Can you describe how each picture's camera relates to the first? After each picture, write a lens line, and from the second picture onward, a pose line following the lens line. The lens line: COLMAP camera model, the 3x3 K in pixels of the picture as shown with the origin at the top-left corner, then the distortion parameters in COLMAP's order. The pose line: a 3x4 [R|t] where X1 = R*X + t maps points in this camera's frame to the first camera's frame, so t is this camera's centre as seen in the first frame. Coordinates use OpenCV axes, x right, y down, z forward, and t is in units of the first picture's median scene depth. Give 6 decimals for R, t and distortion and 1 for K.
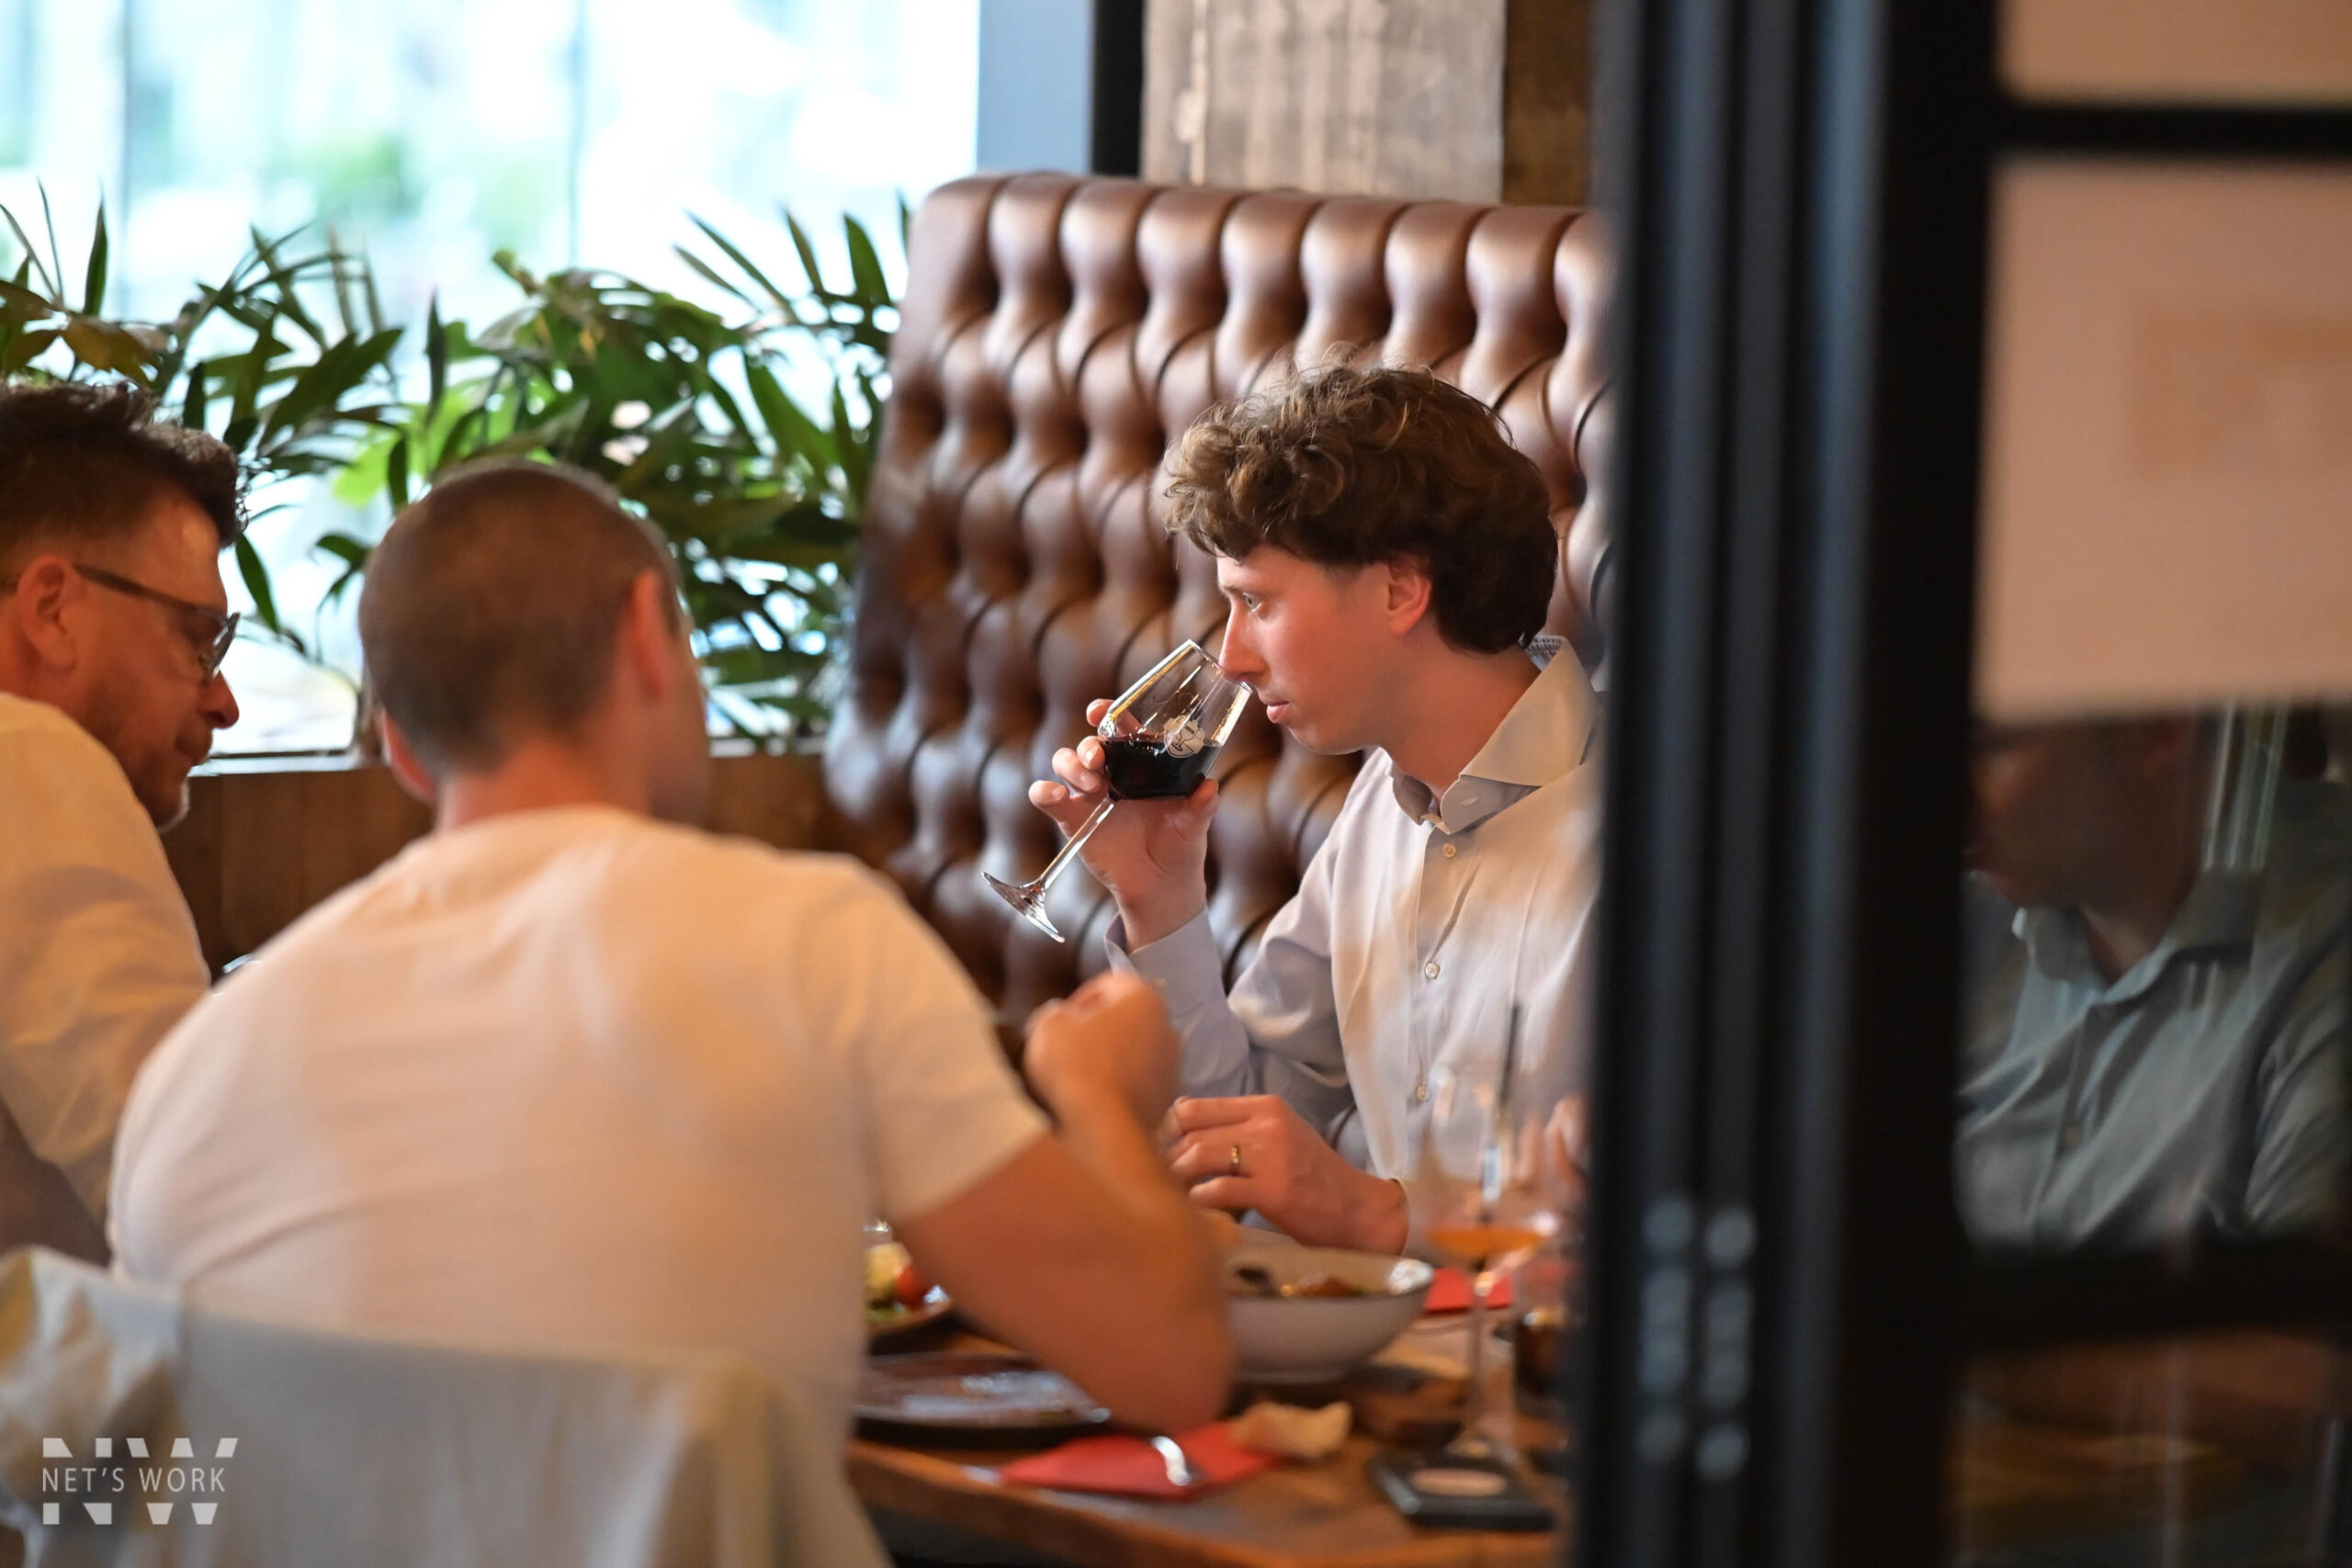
lens RADIAL K [[7441.2, 0, 1176.0], [0, 7441.2, 784.0], [0, 0, 1]] dist [-0.346243, 0.272722]
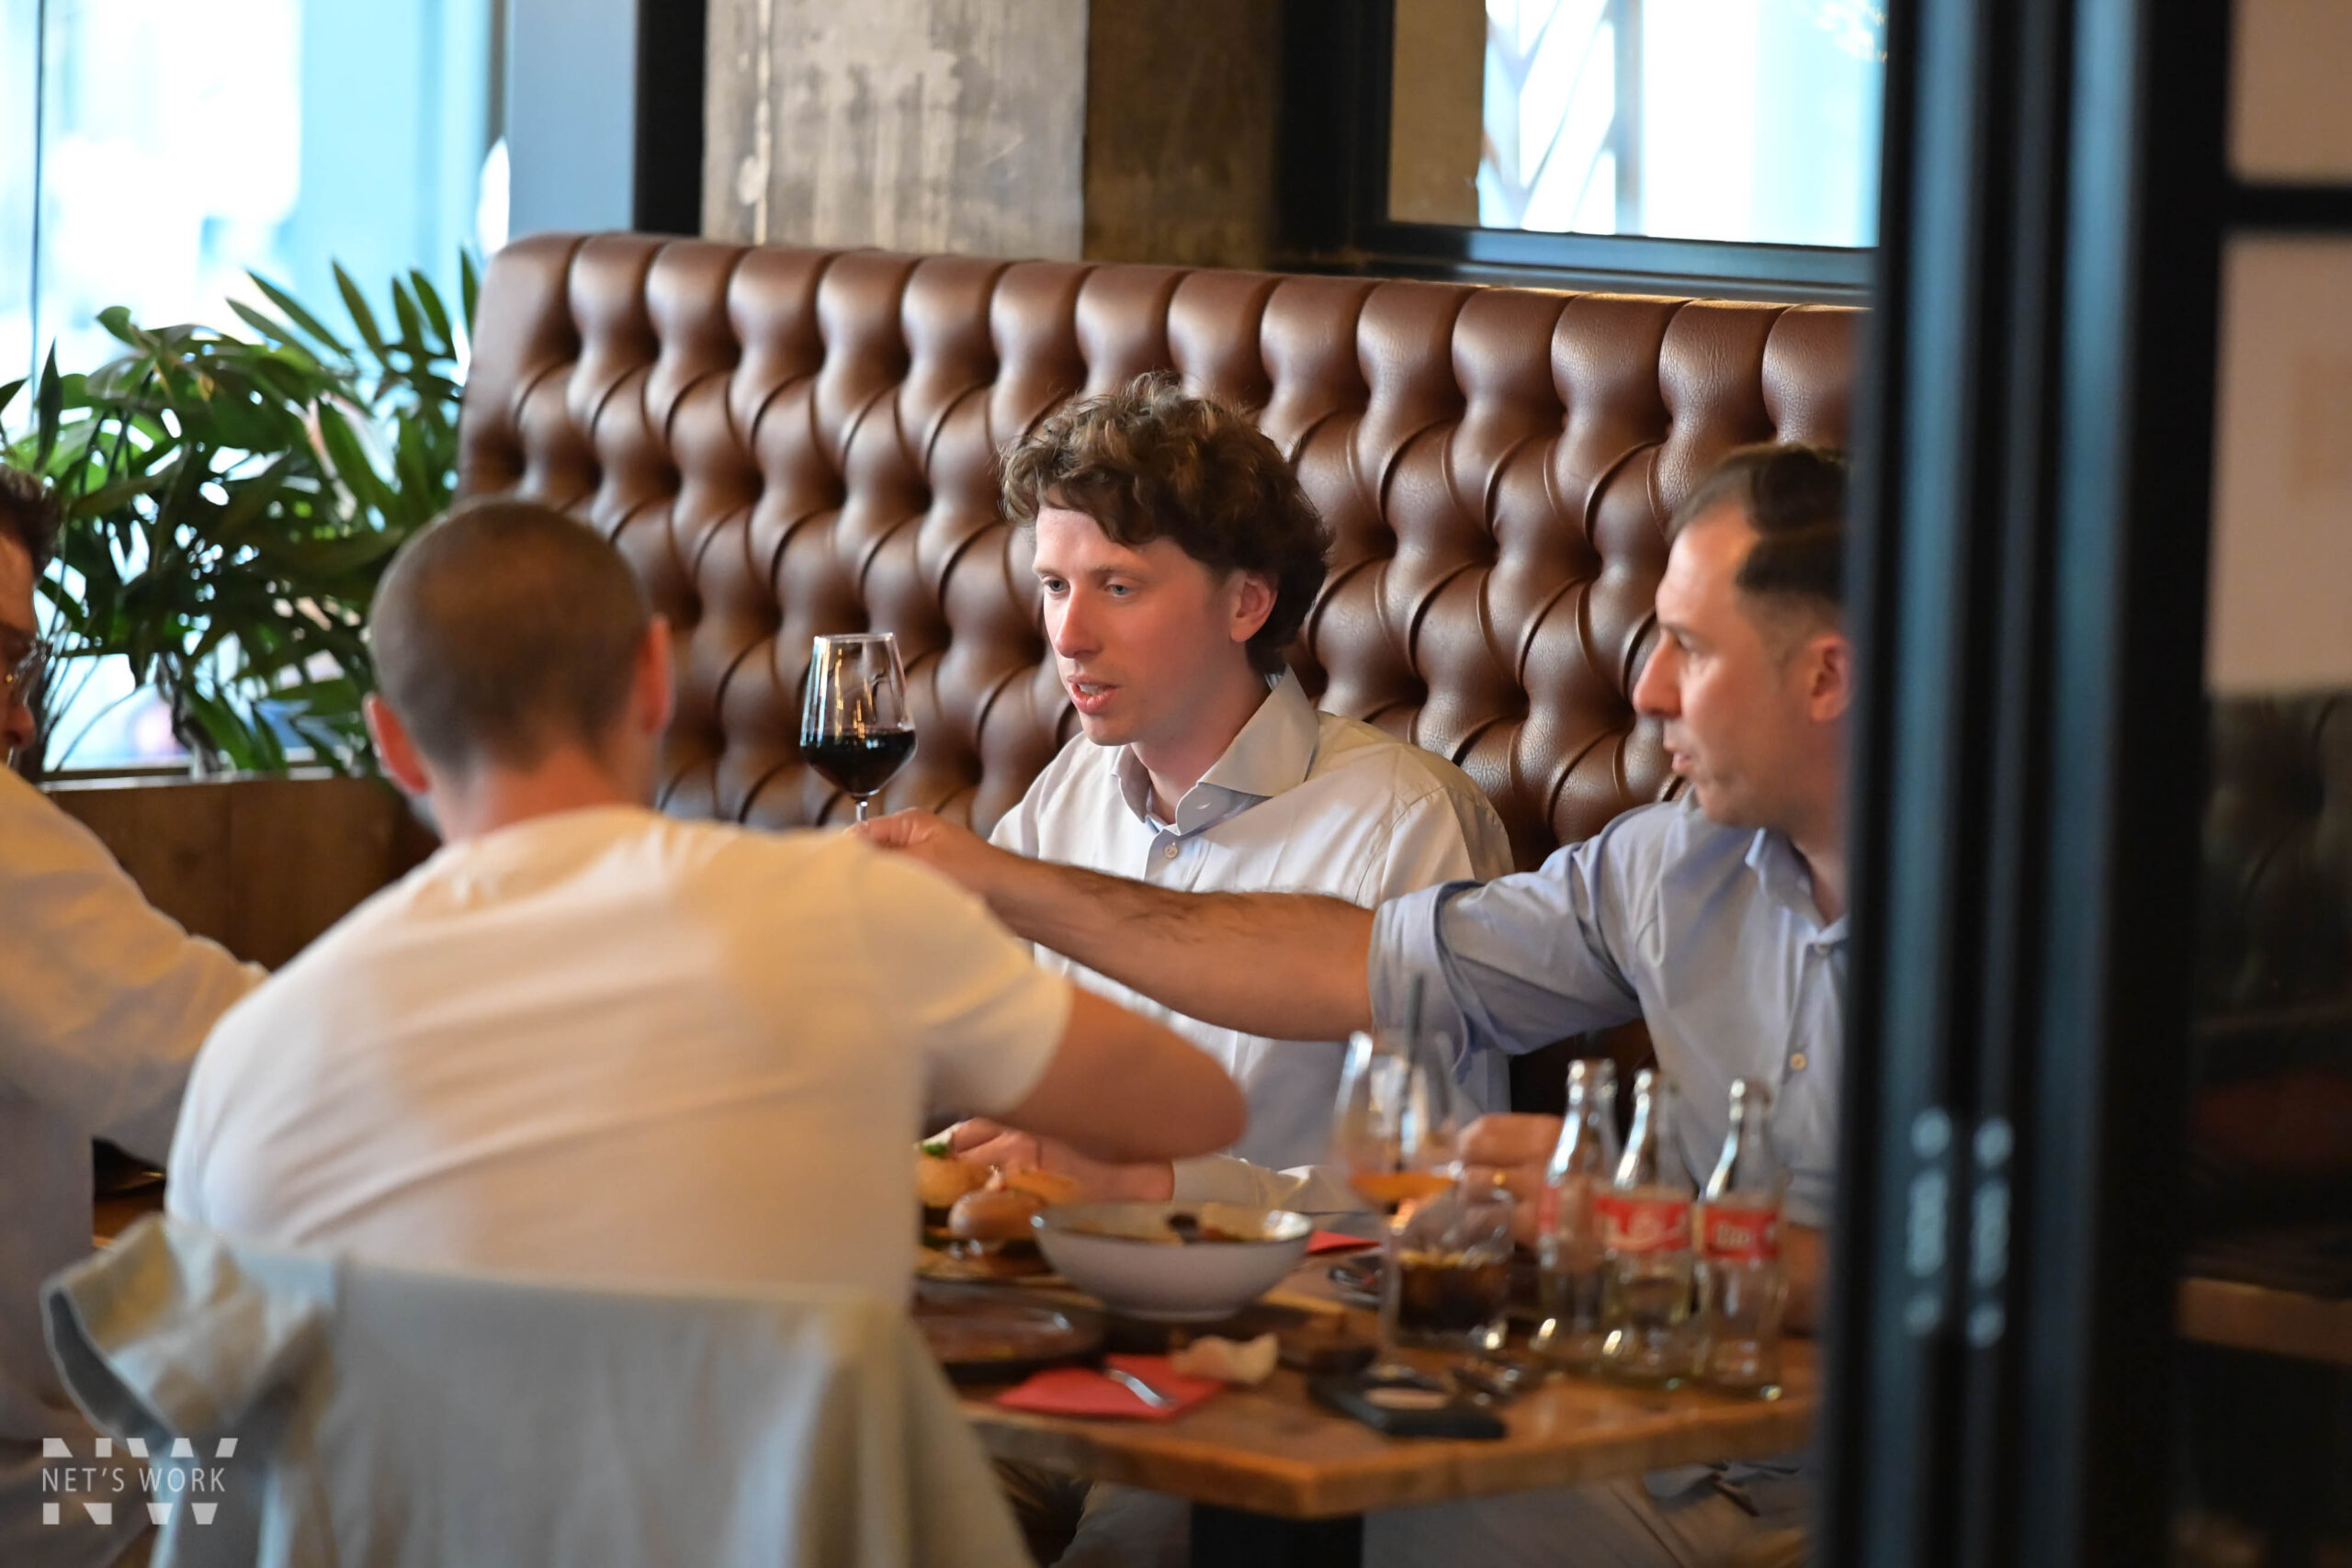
lens RADIAL K [[7441.2, 0, 1176.0], [0, 7441.2, 784.0], [0, 0, 1]] dist [-0.346243, 0.272722]
pose [[0.984911, -0.008905, 0.172833, -0.128912], [0.010150, 0.999928, -0.006324, 0.005031], [-0.172764, 0.007983, 0.984931, -0.070634]]
